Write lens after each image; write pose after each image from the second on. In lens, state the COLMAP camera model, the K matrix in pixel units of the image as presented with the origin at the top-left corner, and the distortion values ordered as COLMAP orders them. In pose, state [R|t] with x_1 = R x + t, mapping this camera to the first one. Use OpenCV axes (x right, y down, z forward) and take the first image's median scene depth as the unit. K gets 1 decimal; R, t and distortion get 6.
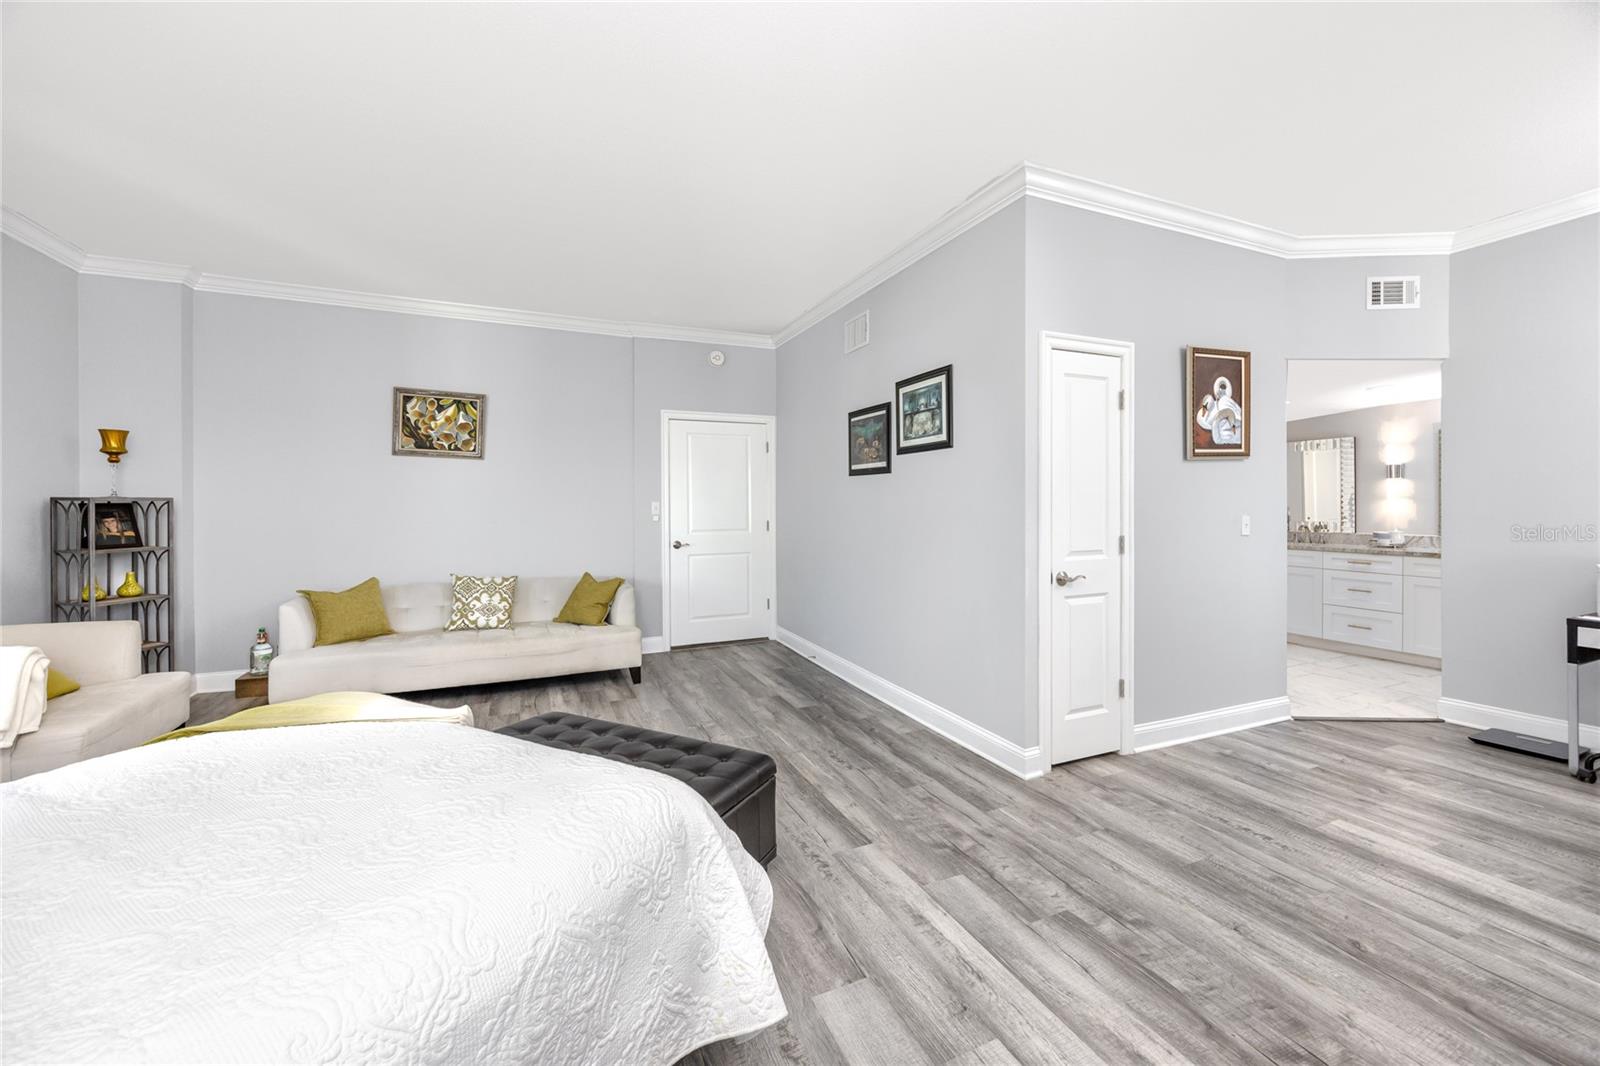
lens RADIAL K [[610.6, 0, 781.0], [0, 610.6, 505.4], [0, 0, 1]] dist [0.001039, 0.000111]
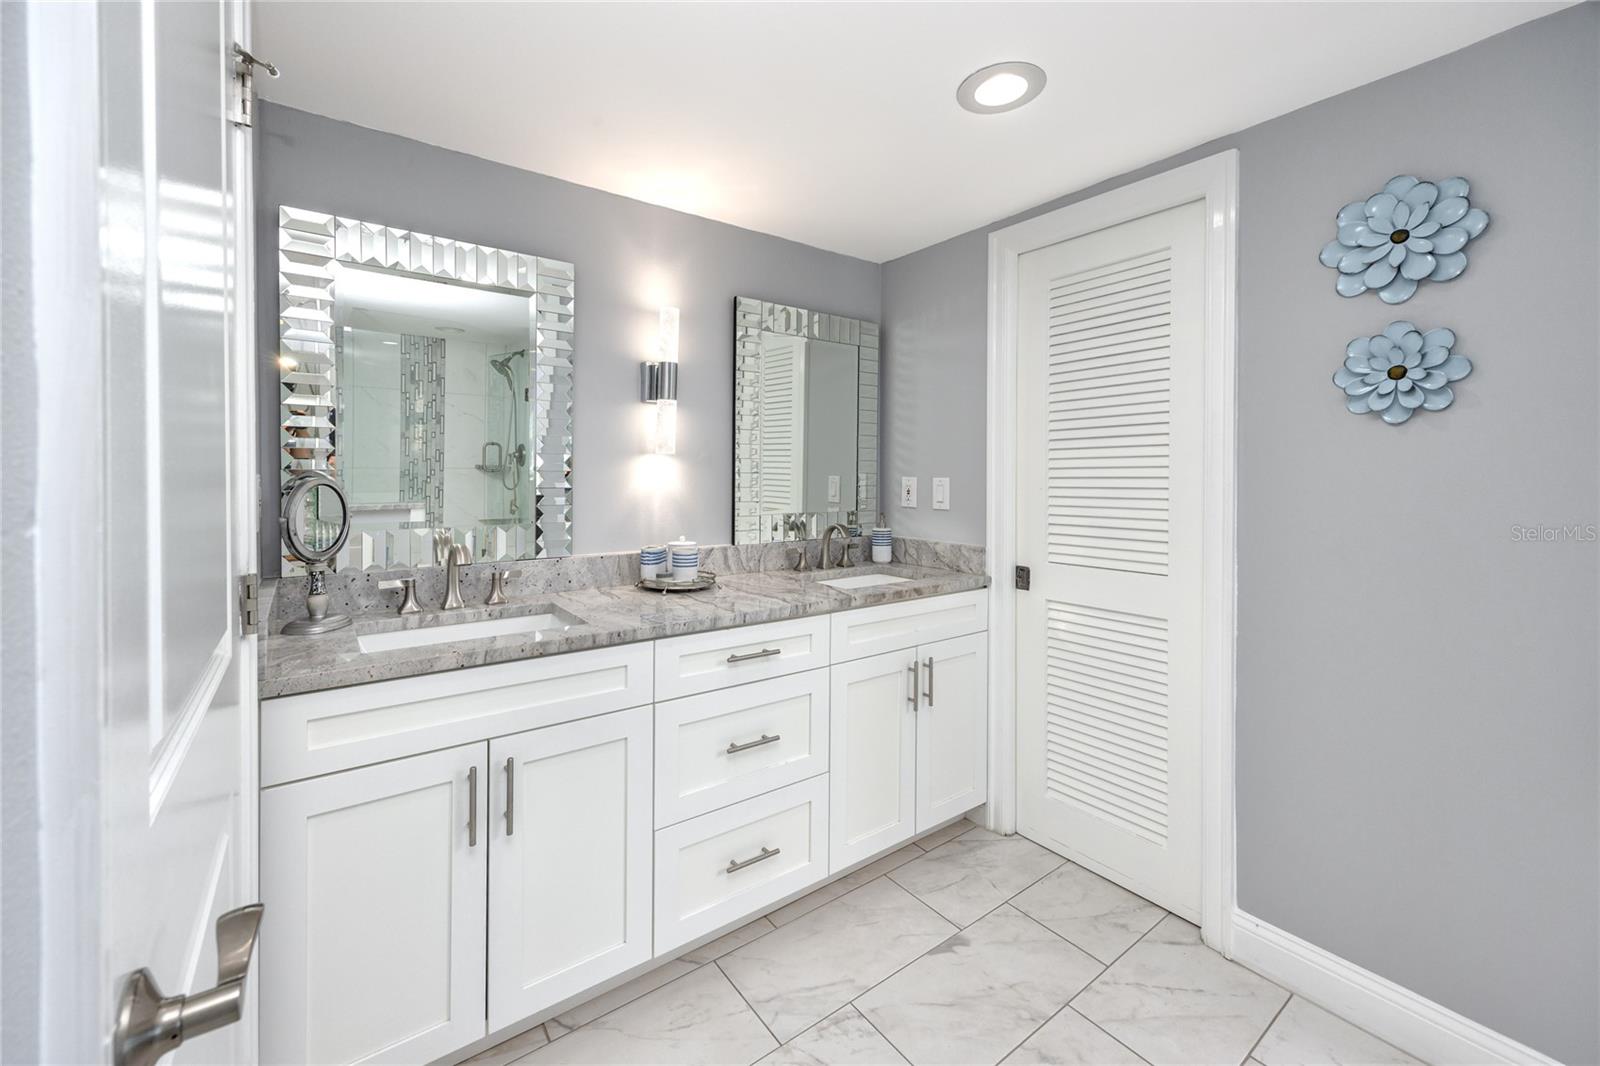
lens RADIAL K [[639.5, 0, 778.3], [0, 639.5, 486.2], [0, 0, 1]] dist [0.000108, -0.000009]
pose [[-0.256106, -0.010291, 0.966594, 0.605489], [-0.013347, 0.999886, 0.007109, 0.004520], [-0.966557, -0.011081, -0.256214, 1.032707]]
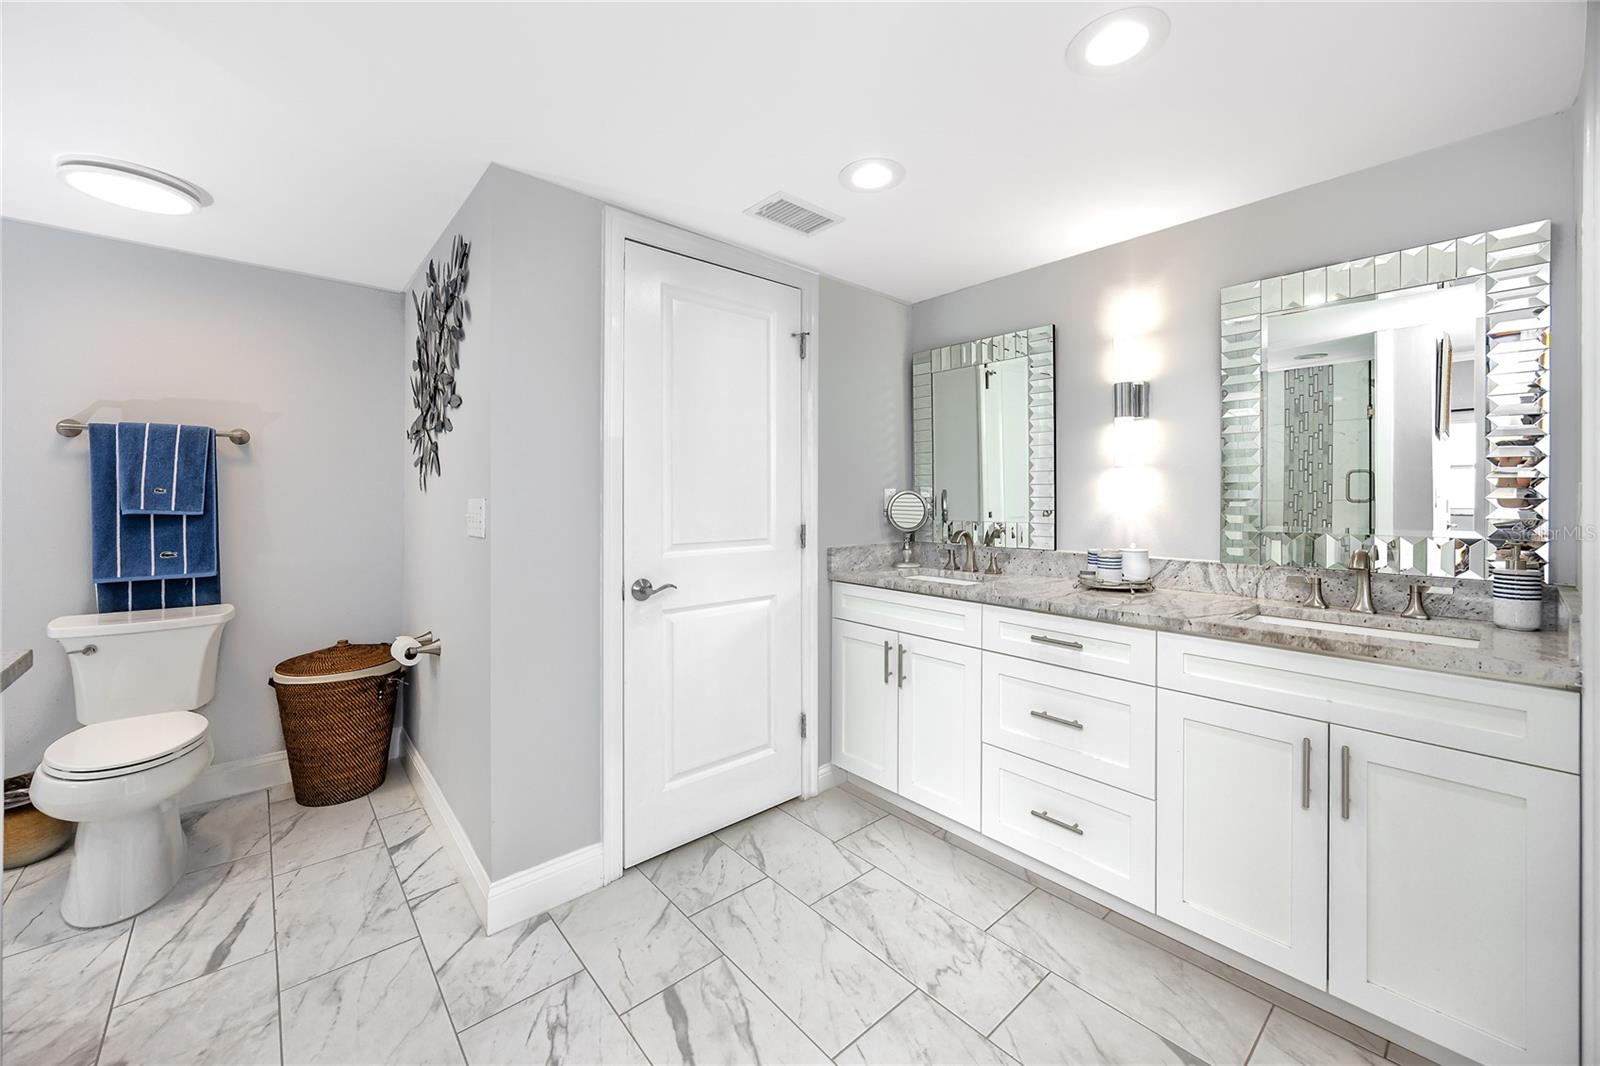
lens RADIAL K [[610.6, 0, 781.0], [0, 610.6, 505.4], [0, 0, 1]] dist [0.001039, 0.000111]
pose [[0.942487, 0.000239, 0.334244, 0.650869], [-0.009255, 0.999635, 0.025382, 0.006215], [-0.334116, -0.027015, 0.942145, 0.693343]]
